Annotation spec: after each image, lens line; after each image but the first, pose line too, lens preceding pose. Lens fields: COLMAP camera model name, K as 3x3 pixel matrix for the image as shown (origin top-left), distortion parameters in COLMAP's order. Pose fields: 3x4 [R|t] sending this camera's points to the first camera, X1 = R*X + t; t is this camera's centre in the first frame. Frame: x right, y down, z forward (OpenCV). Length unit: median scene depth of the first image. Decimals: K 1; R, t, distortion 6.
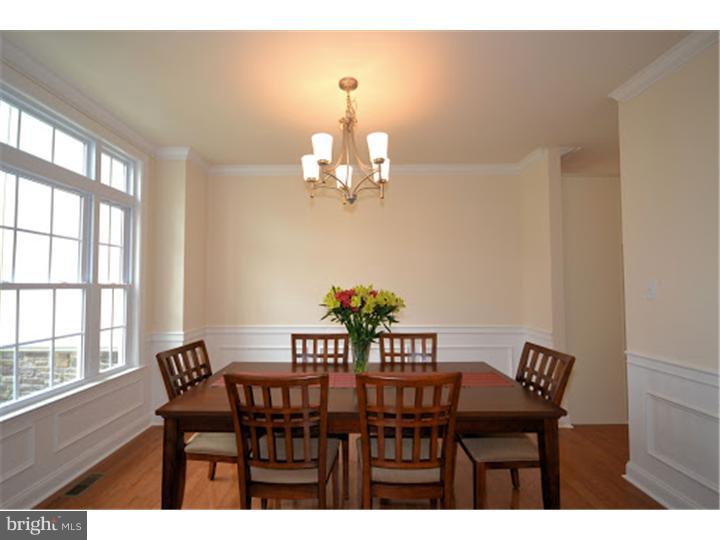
lens RADIAL K [[325.3, 0, 351.3], [0, 325.3, 274.3], [0, 0, 1]] dist [-0.002346, -0.000134]
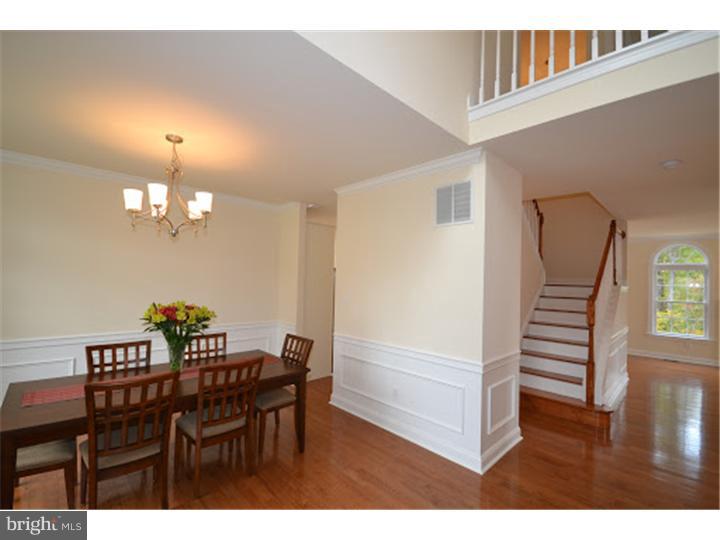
lens RADIAL K [[324.4, 0, 346.4], [0, 324.4, 279.6], [0, 0, 1]] dist [0.042753, 0.000121]
pose [[0.733373, 0.024716, 0.679377, -0.371413], [-0.059416, 0.997845, 0.027836, -0.128900], [-0.677225, -0.060780, 0.733261, -0.388838]]
